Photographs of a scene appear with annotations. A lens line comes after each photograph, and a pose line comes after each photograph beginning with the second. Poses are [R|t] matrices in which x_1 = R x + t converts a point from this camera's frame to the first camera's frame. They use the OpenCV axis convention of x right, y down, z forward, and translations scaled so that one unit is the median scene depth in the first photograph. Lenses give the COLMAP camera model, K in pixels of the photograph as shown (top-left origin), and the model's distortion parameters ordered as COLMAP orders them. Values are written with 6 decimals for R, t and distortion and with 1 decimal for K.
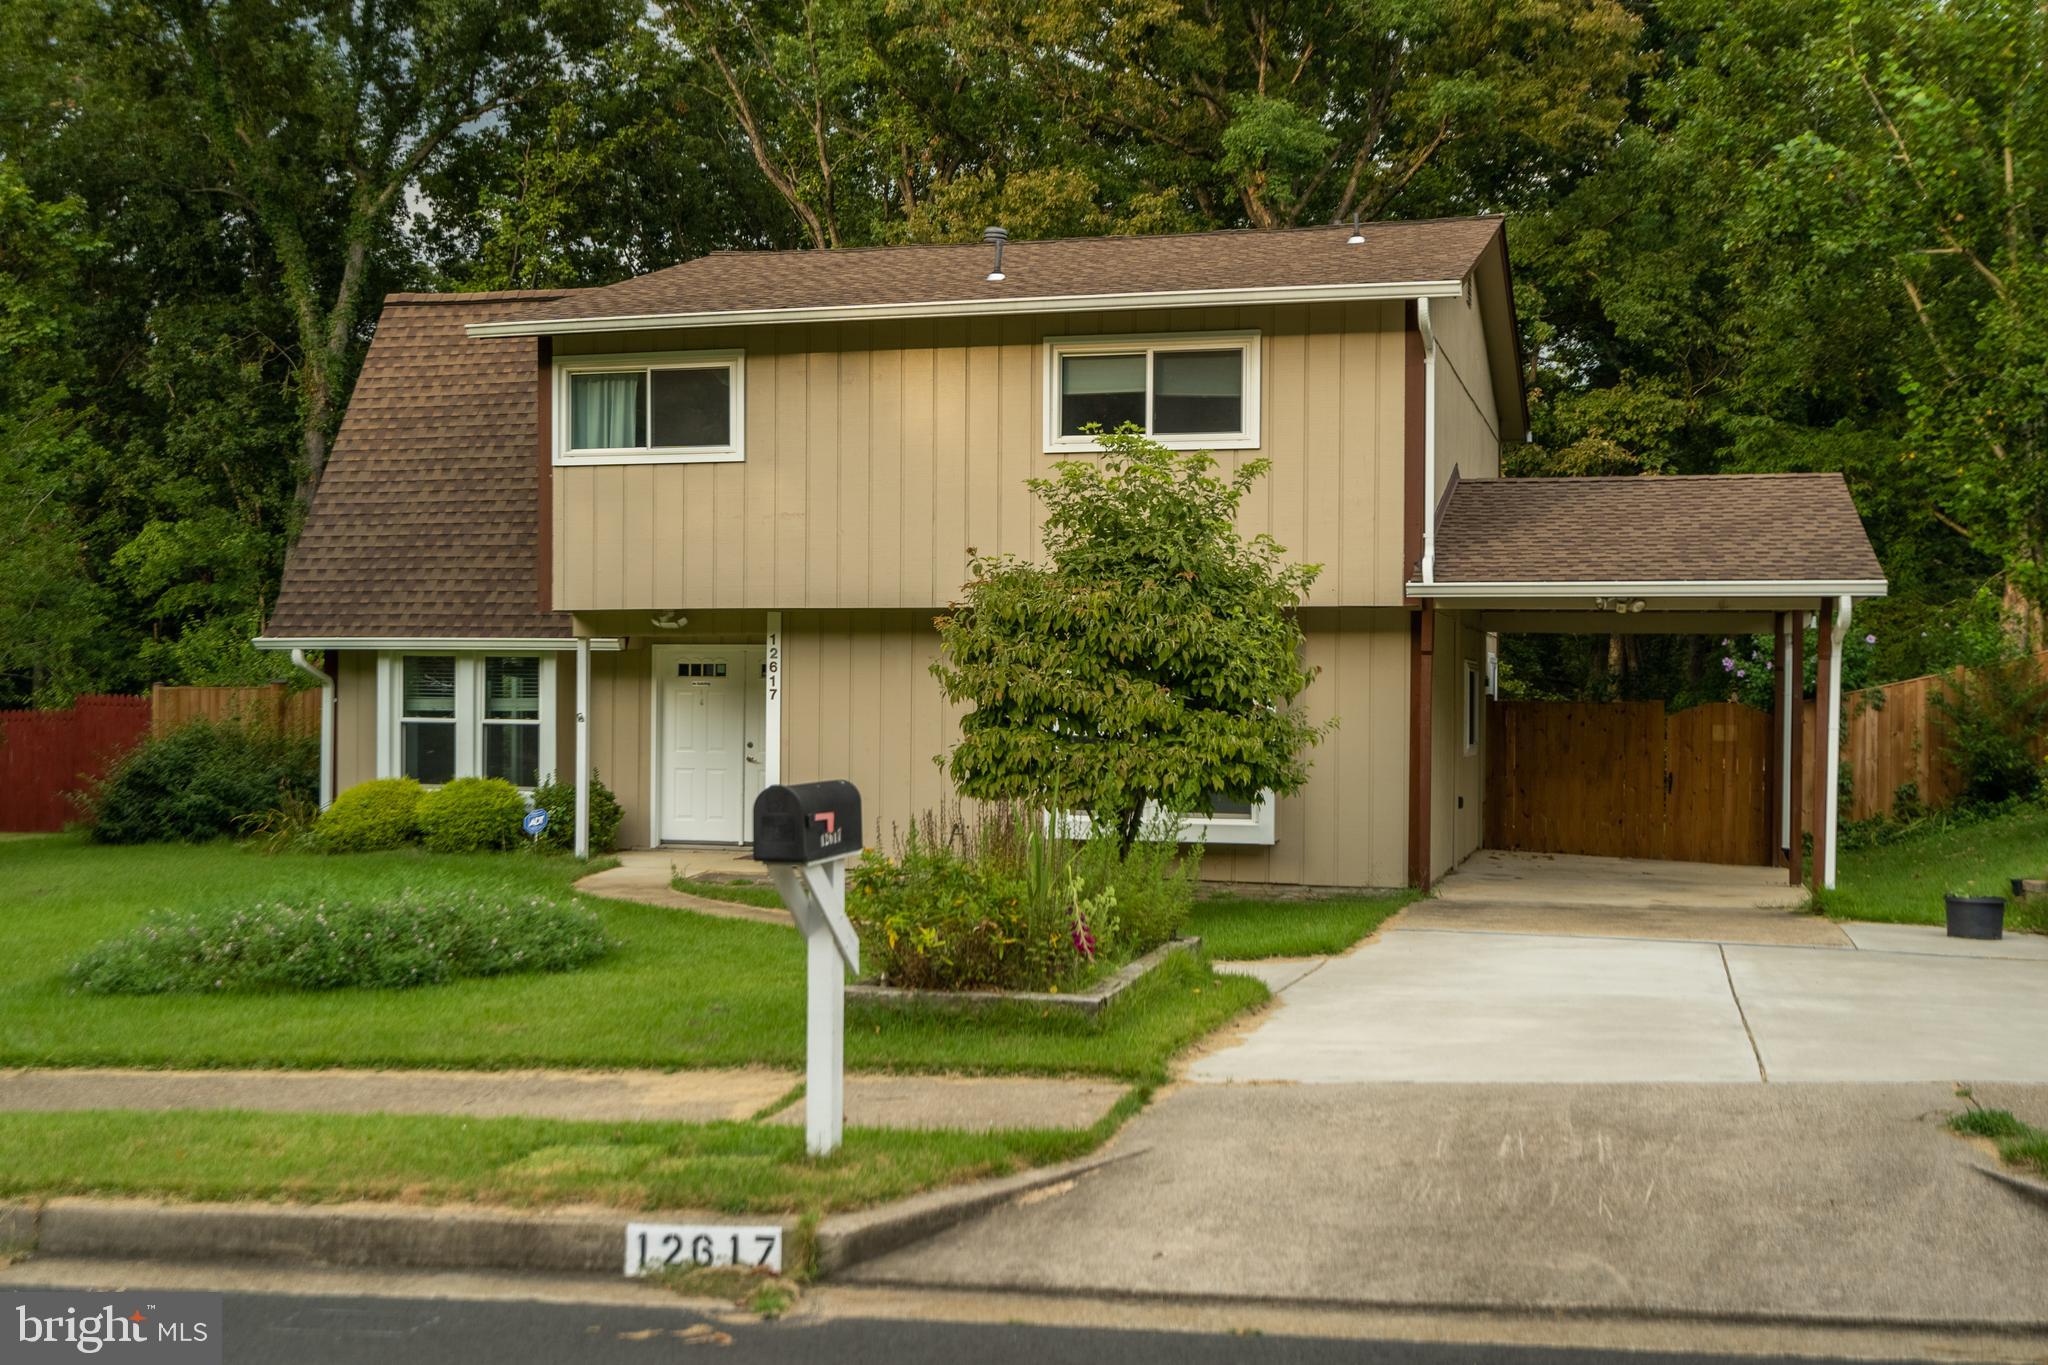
lens RADIAL K [[1988.4, 0, 1126.8], [0, 1988.4, 706.3], [0, 0, 1]] dist [0.007384, 0.011511]
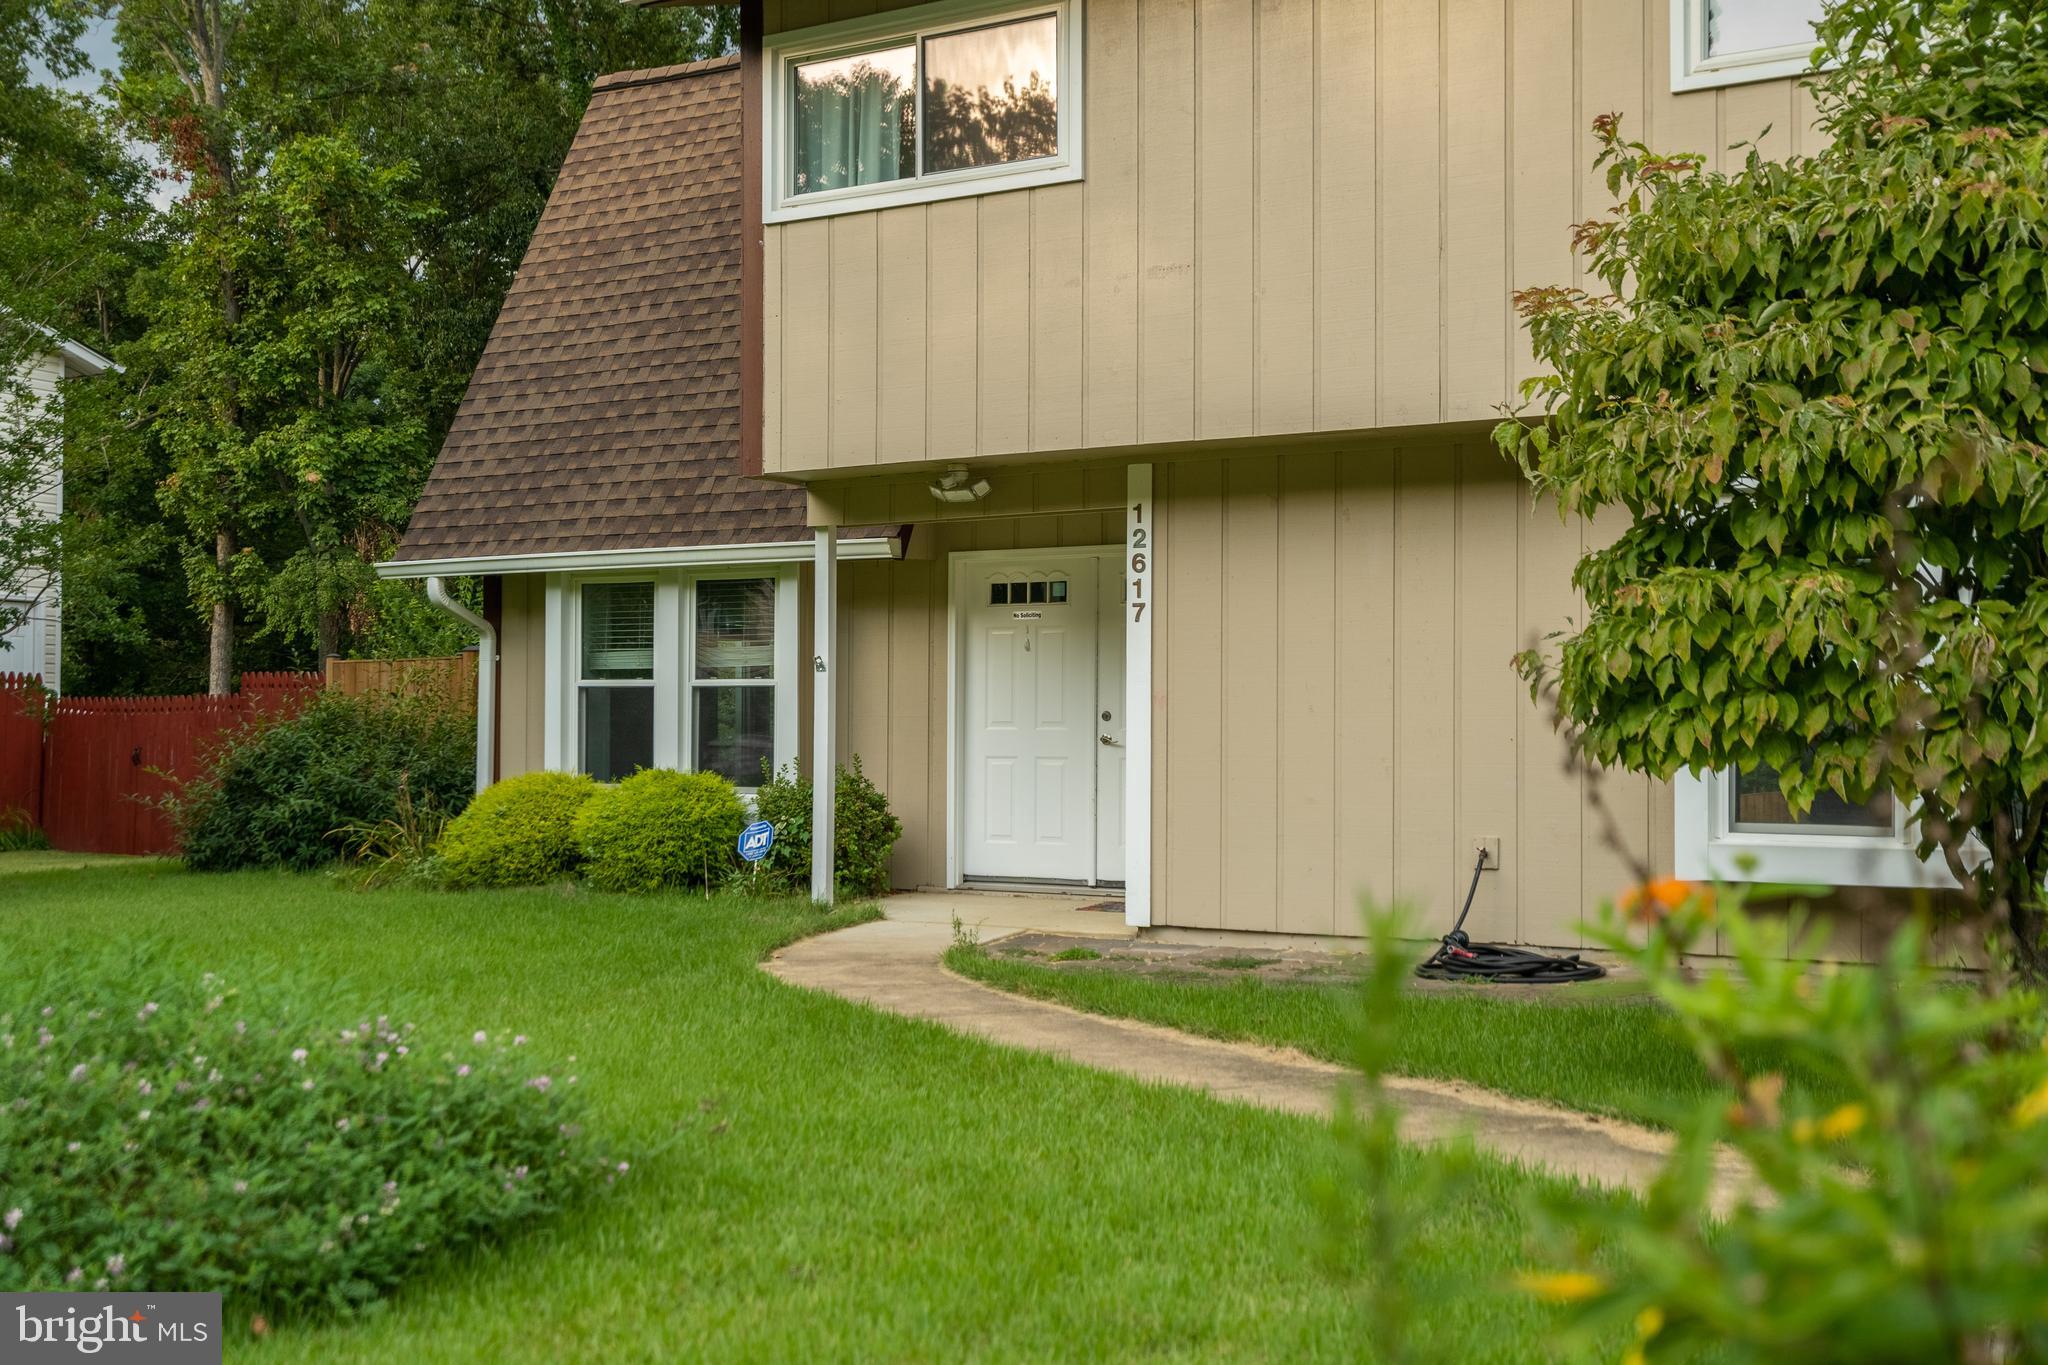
lens RADIAL K [[2050.7, 0, 1024.0], [0, 2050.7, 682.5], [0, 0, 1]] dist [0.012559, 0.012783]
pose [[0.968426, -0.010569, -0.249077, -0.063753], [0.002457, 0.999457, -0.032857, 0.030630], [0.249289, 0.031208, 0.967926, 0.419907]]
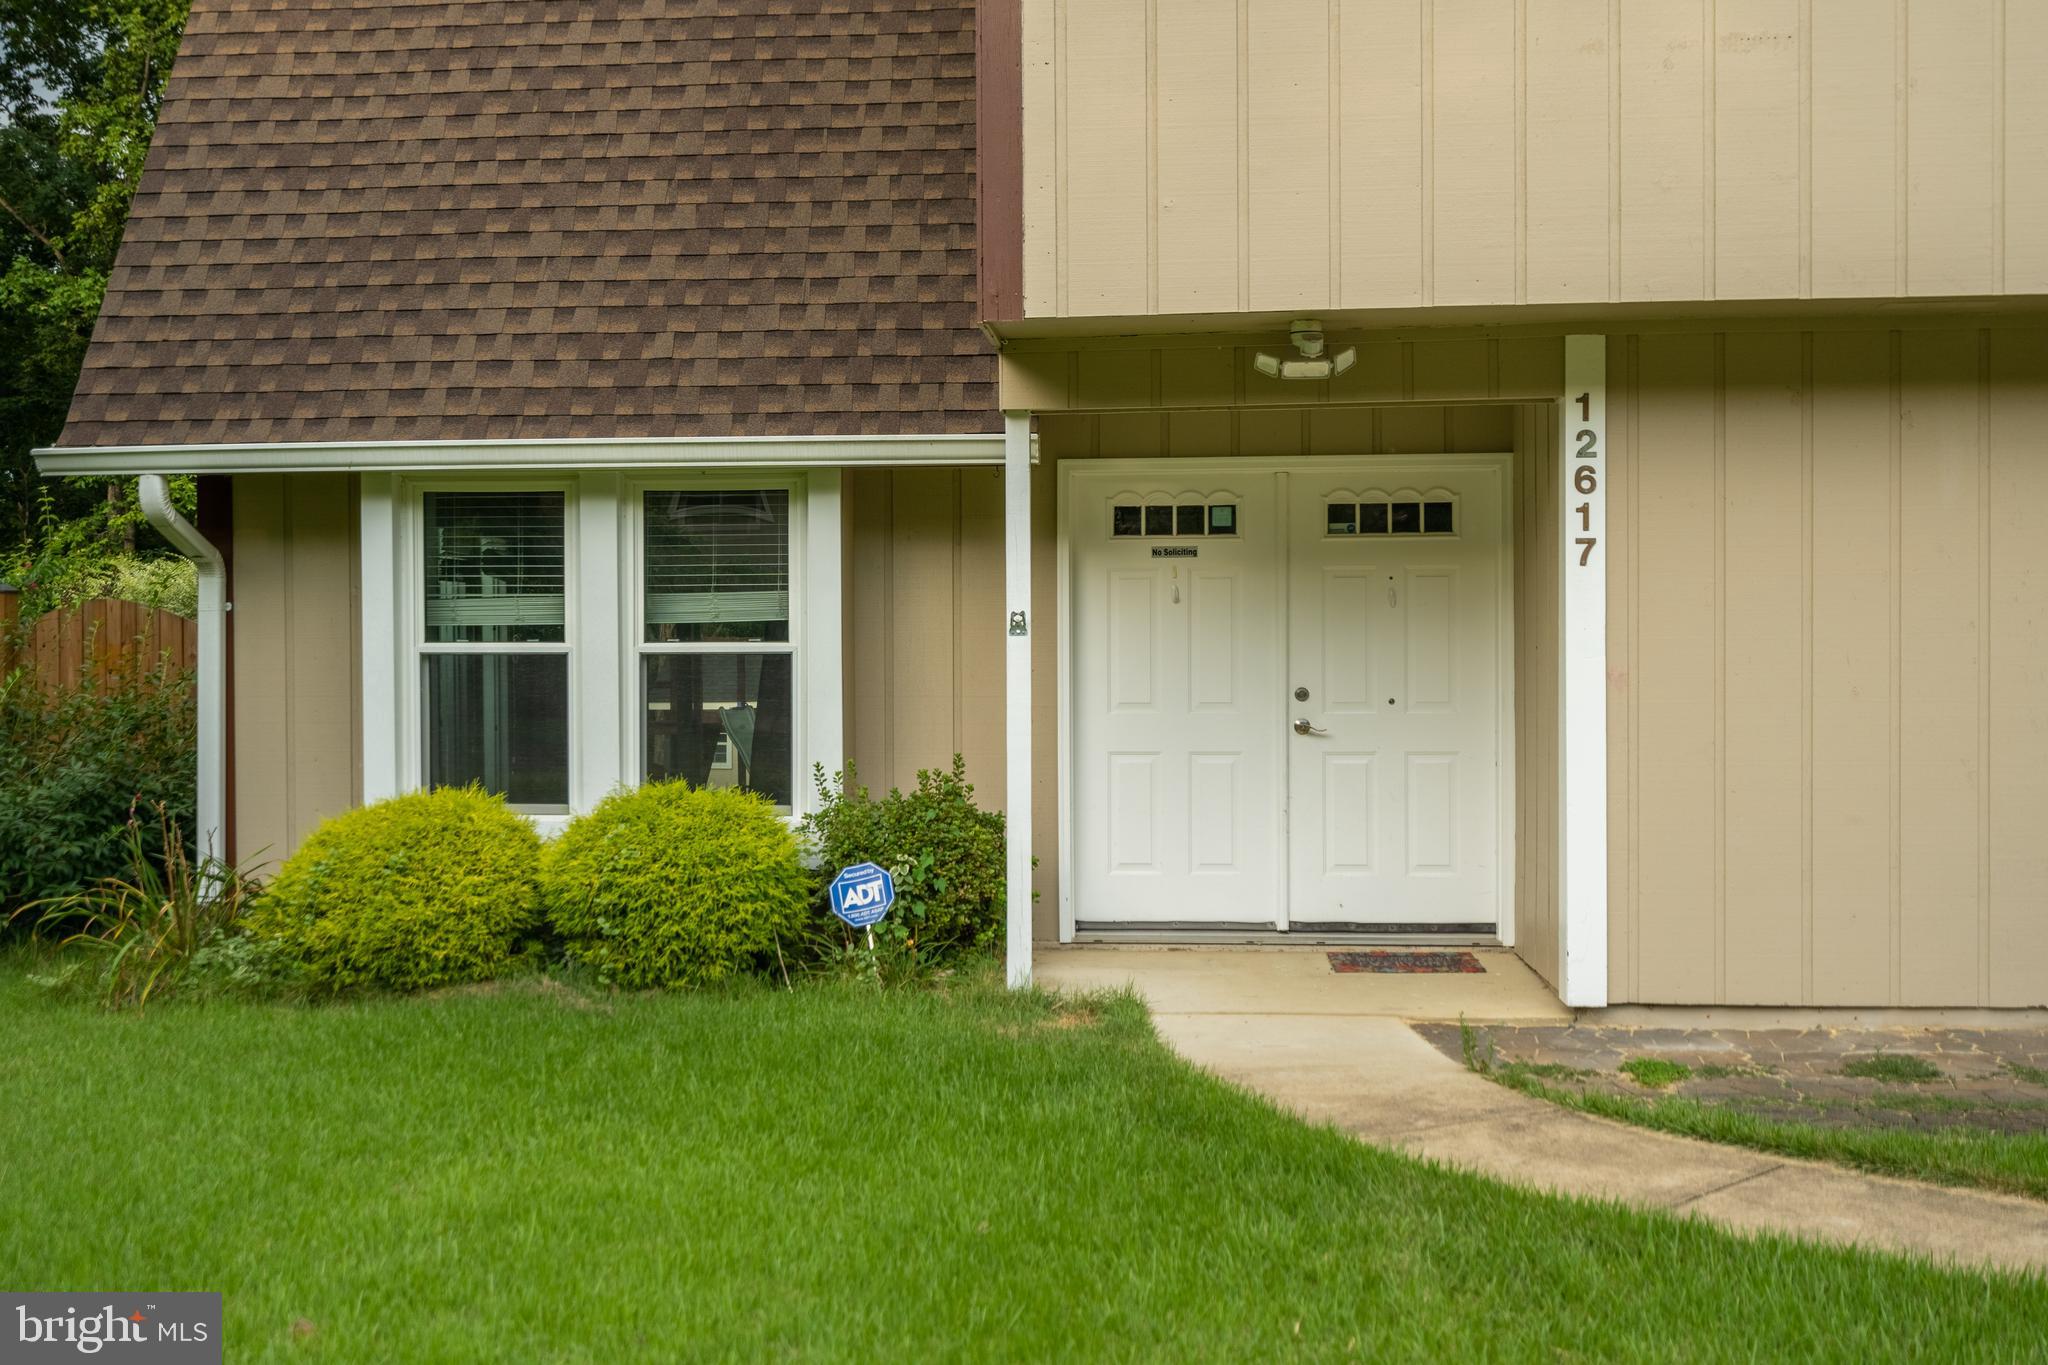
lens RADIAL K [[2026.5, 0, 1024.0], [0, 2026.5, 682.5], [0, 0, 1]] dist [0.008846, -0.008869]
pose [[0.986562, -0.014688, 0.162726, -0.330819], [0.014500, 0.999892, 0.002344, 0.015734], [-0.162743, 0.000047, 0.986668, 0.605272]]
